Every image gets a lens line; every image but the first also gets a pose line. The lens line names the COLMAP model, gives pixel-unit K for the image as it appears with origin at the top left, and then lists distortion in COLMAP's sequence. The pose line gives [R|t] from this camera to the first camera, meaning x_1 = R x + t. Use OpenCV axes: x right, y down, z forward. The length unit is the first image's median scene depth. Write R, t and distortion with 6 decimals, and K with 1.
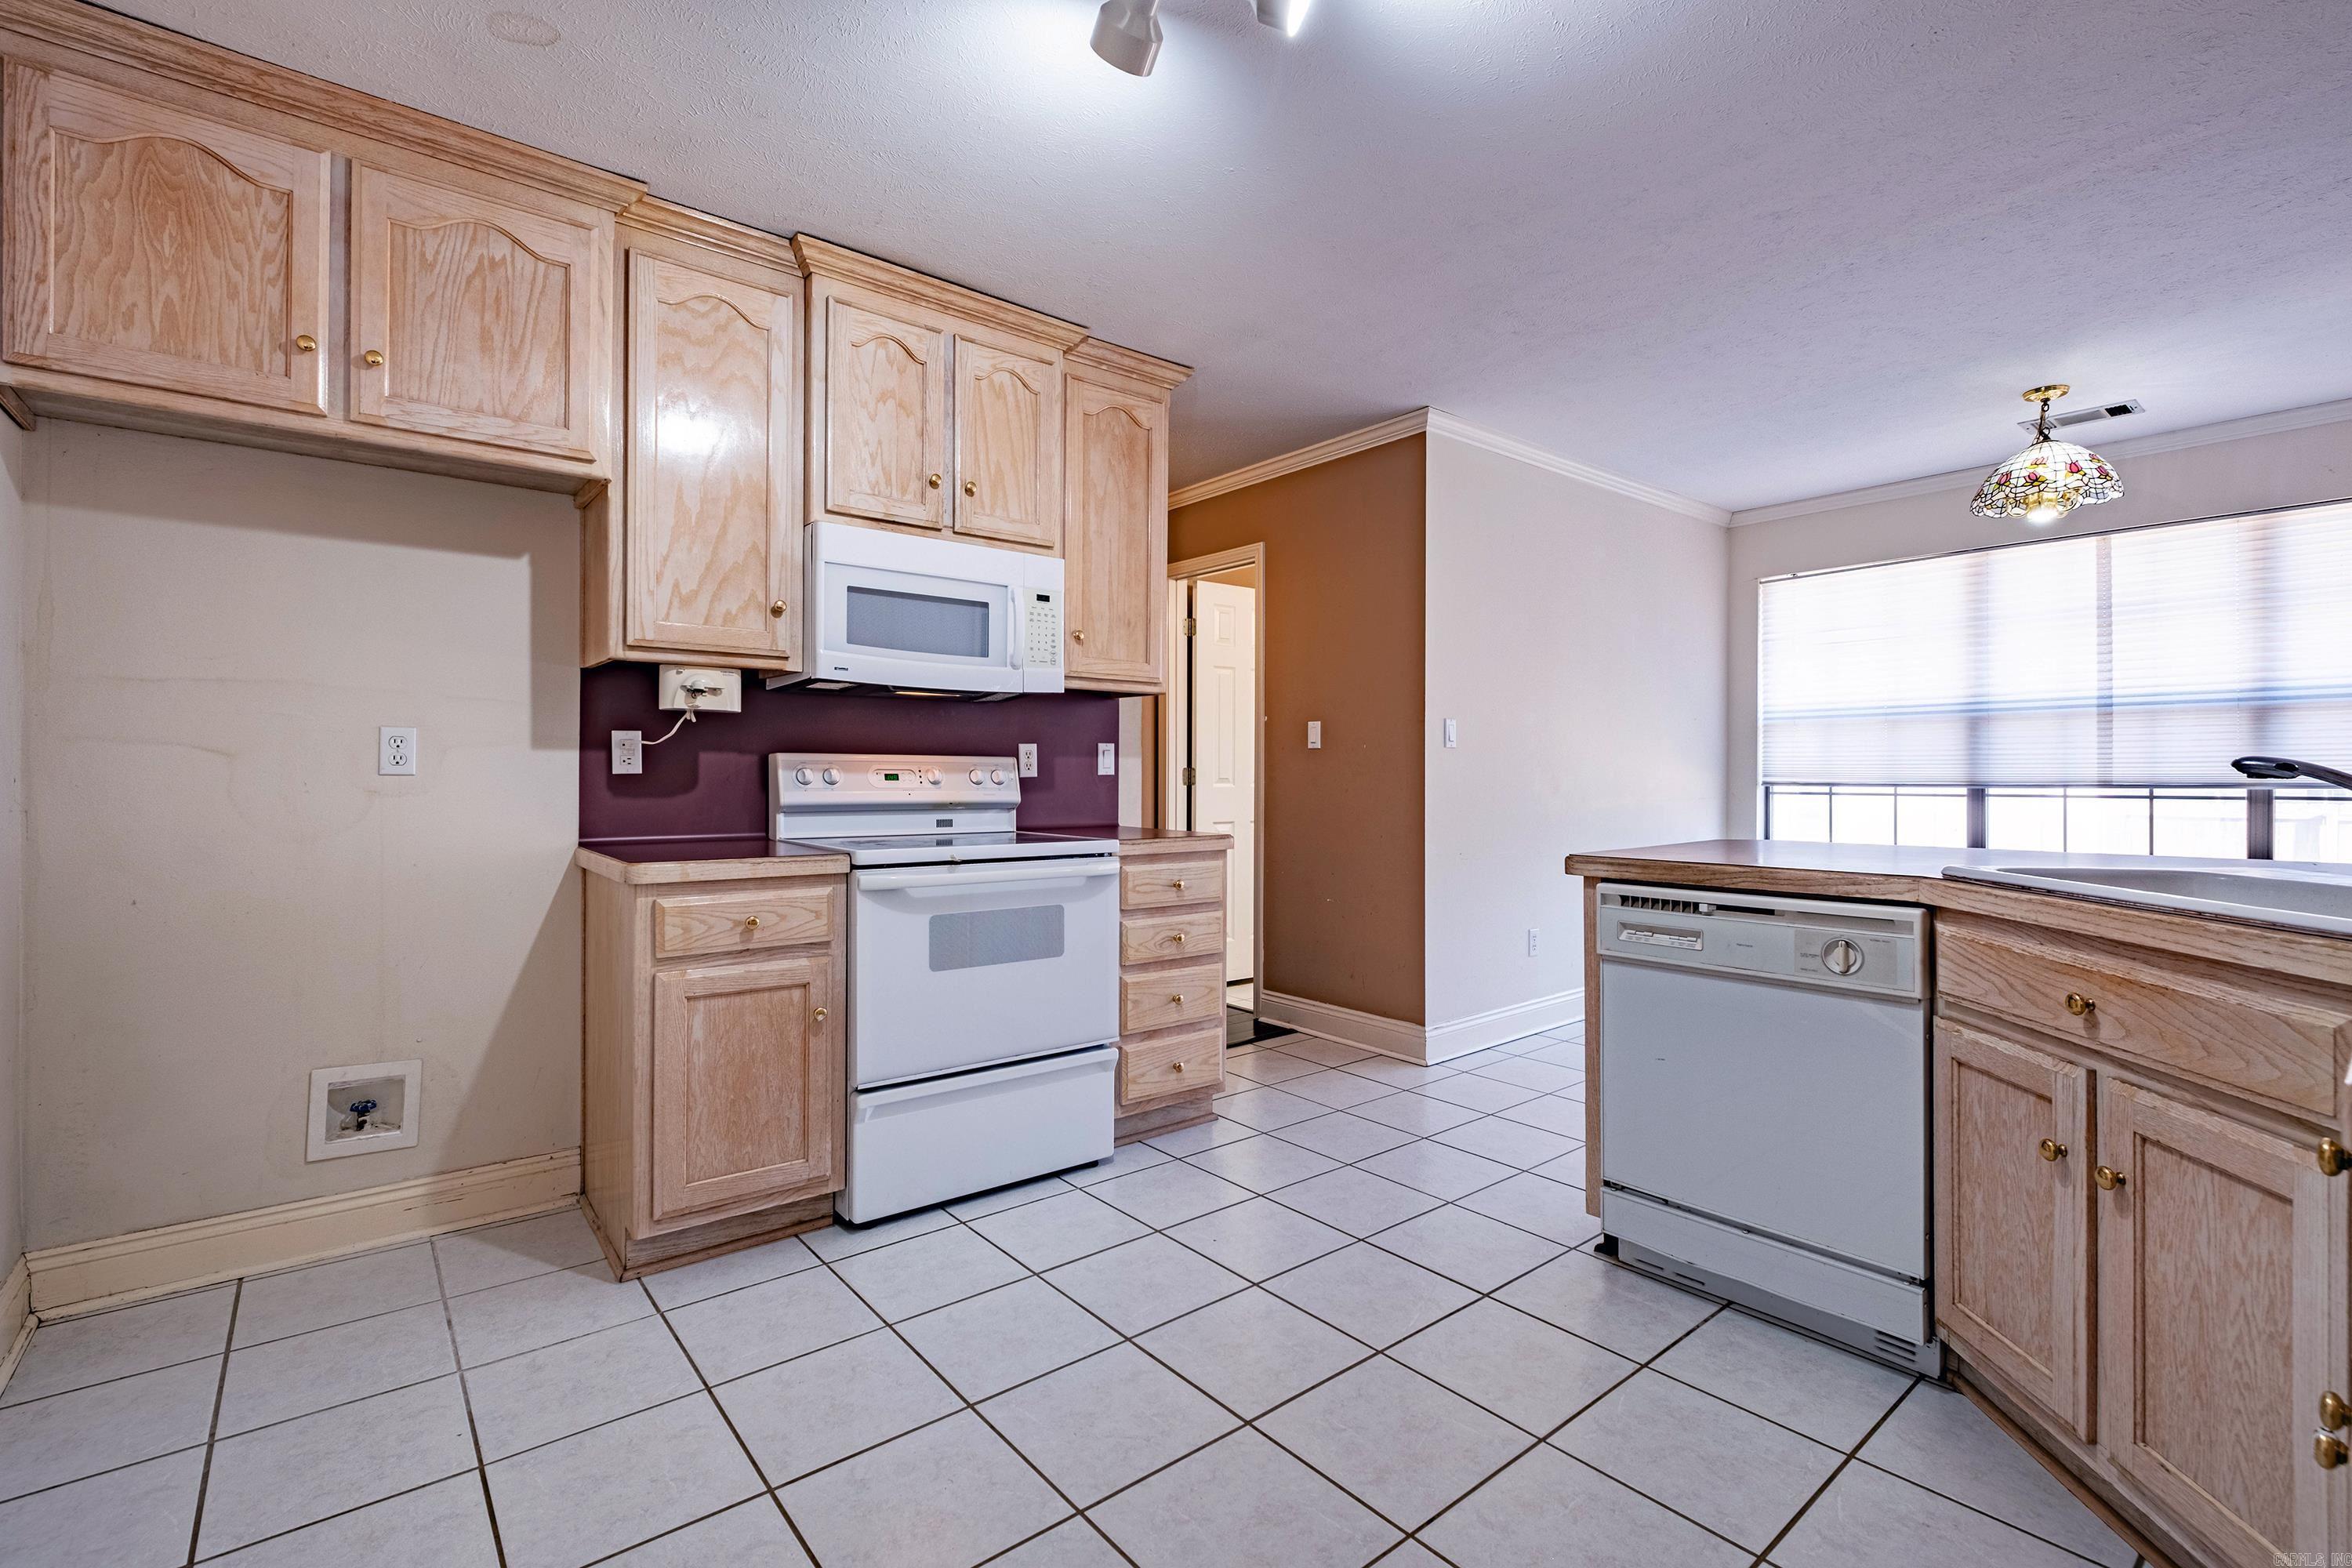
lens RADIAL K [[1040.9, 0, 1160.9], [0, 1040.9, 790.7], [0, 0, 1]] dist [-0.011376, -0.000976]
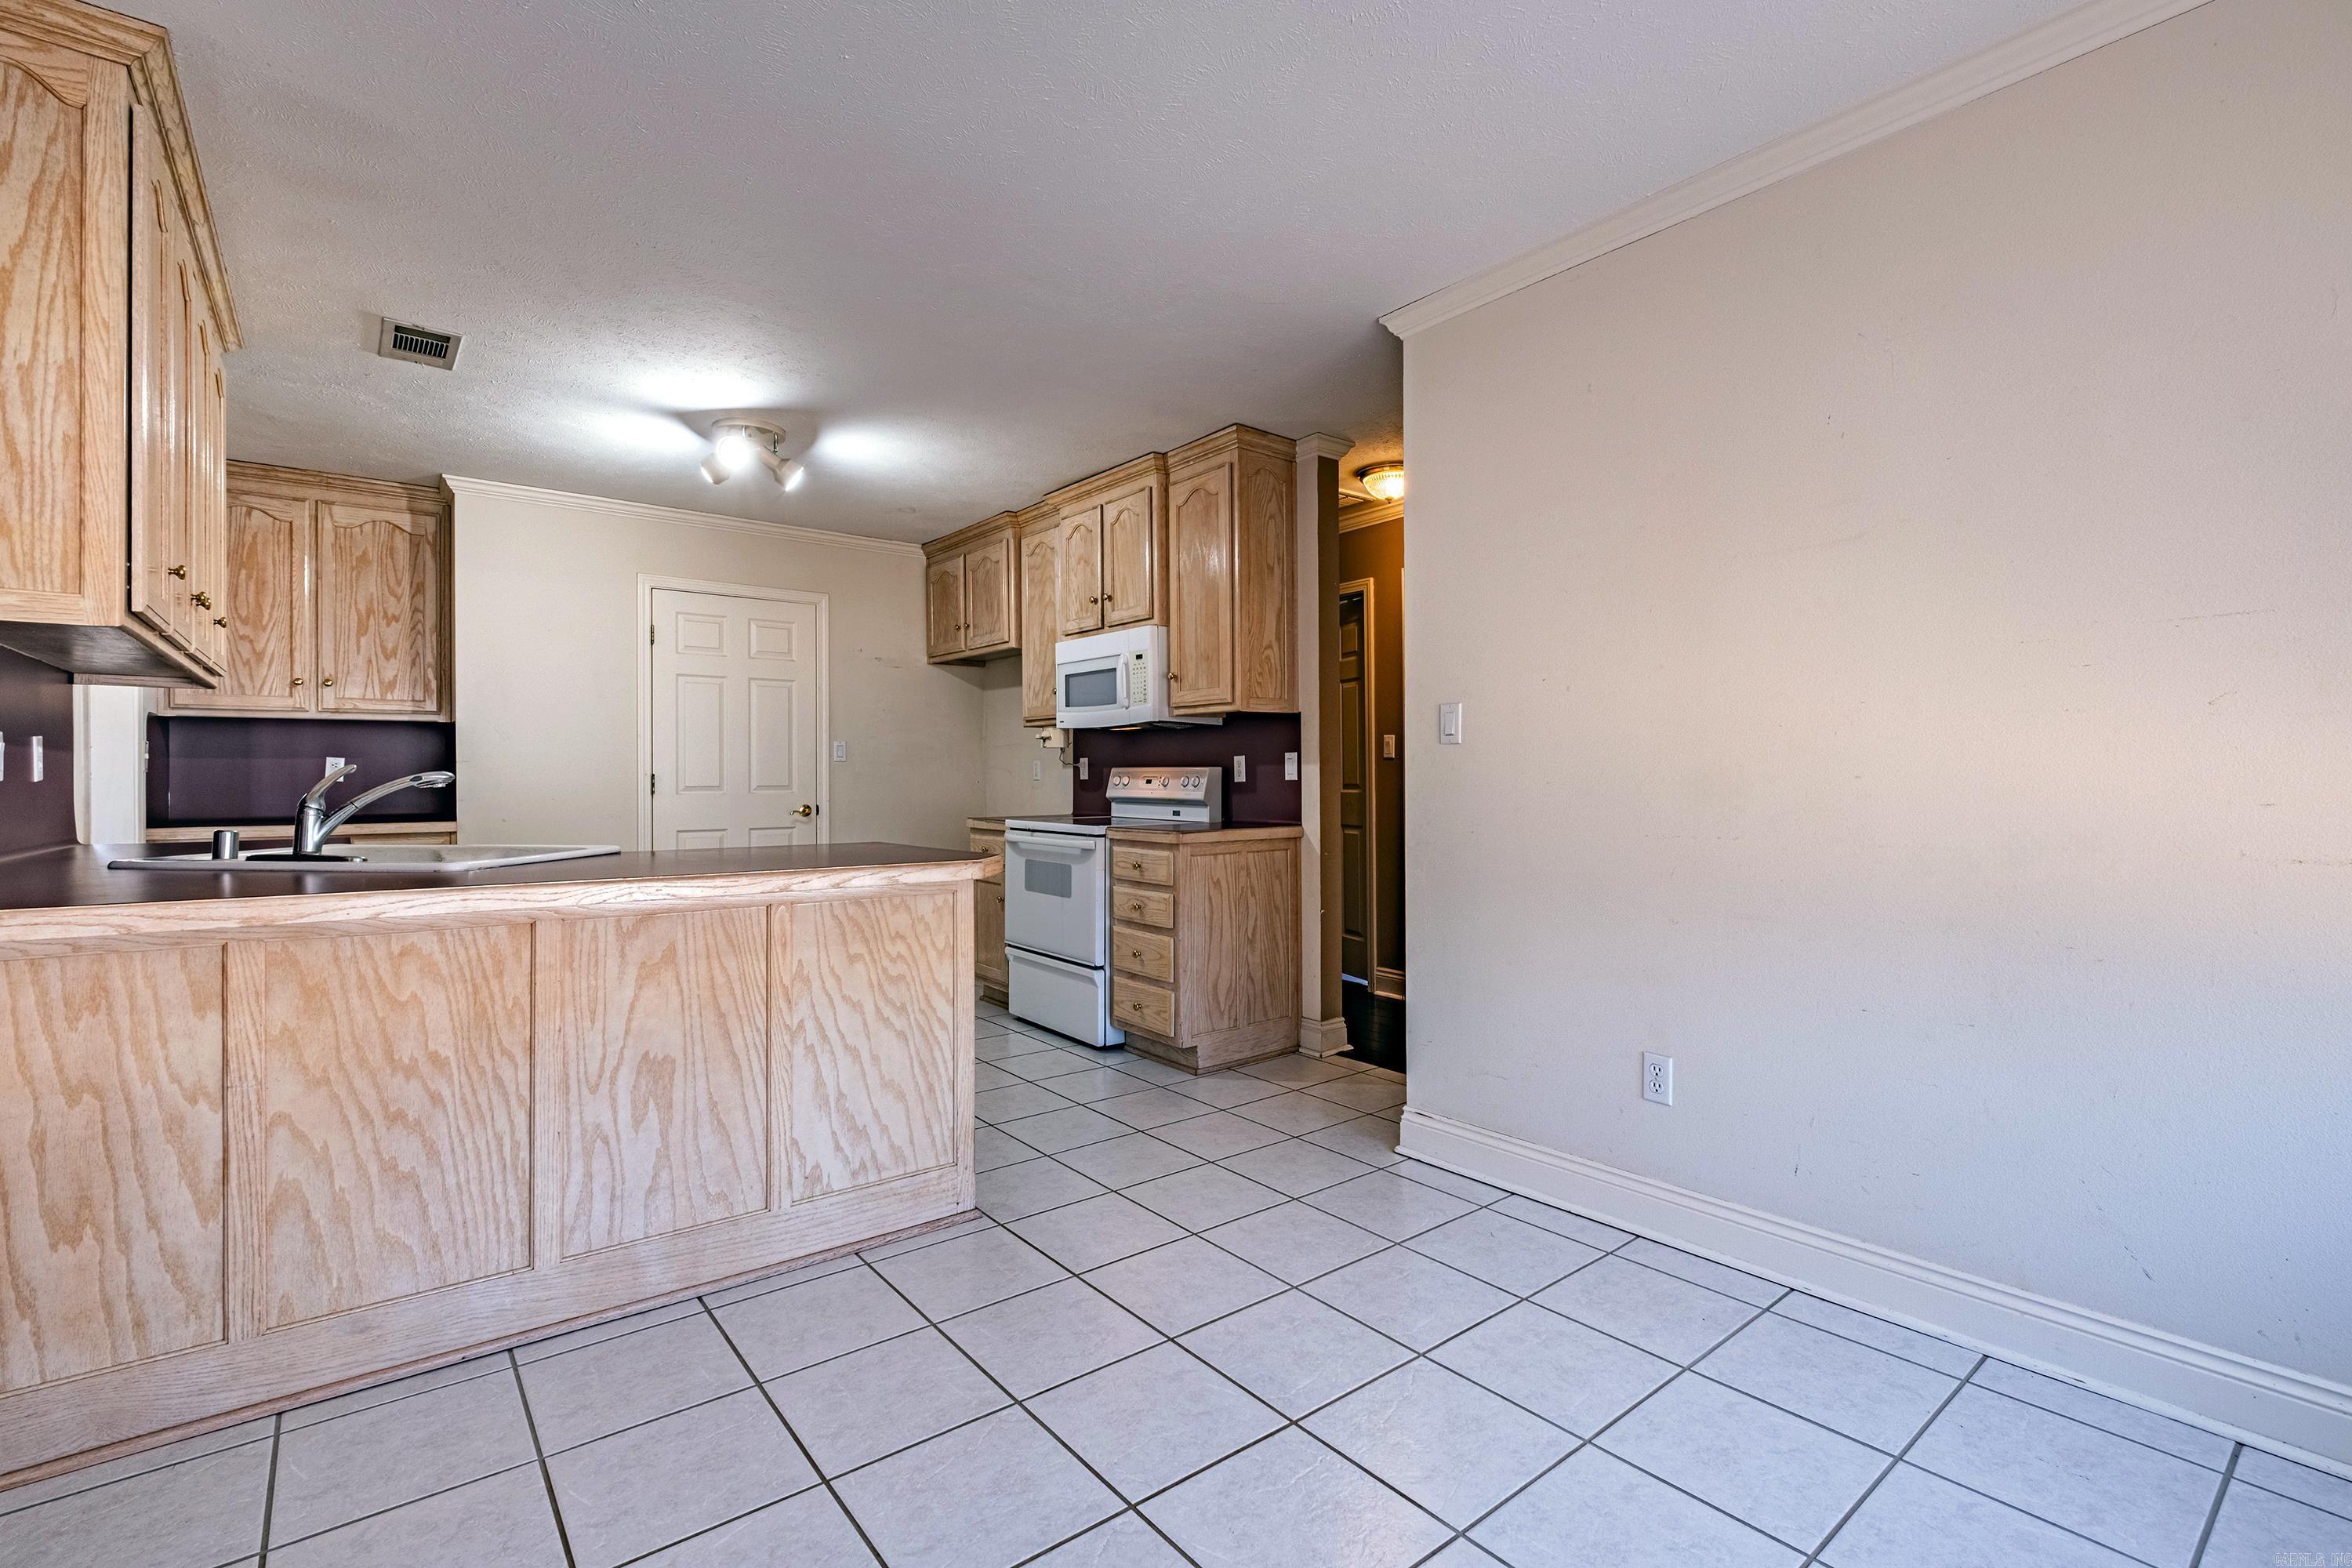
lens RADIAL K [[1018.0, 0, 1164.1], [0, 1018.0, 784.4], [0, 0, 1]] dist [-0.000018, -0.002324]
pose [[-0.001858, 0.006870, -0.999975, 1.191651], [-0.011946, 0.999905, 0.006891, -0.018422], [0.999927, 0.011959, -0.001776, 0.961431]]
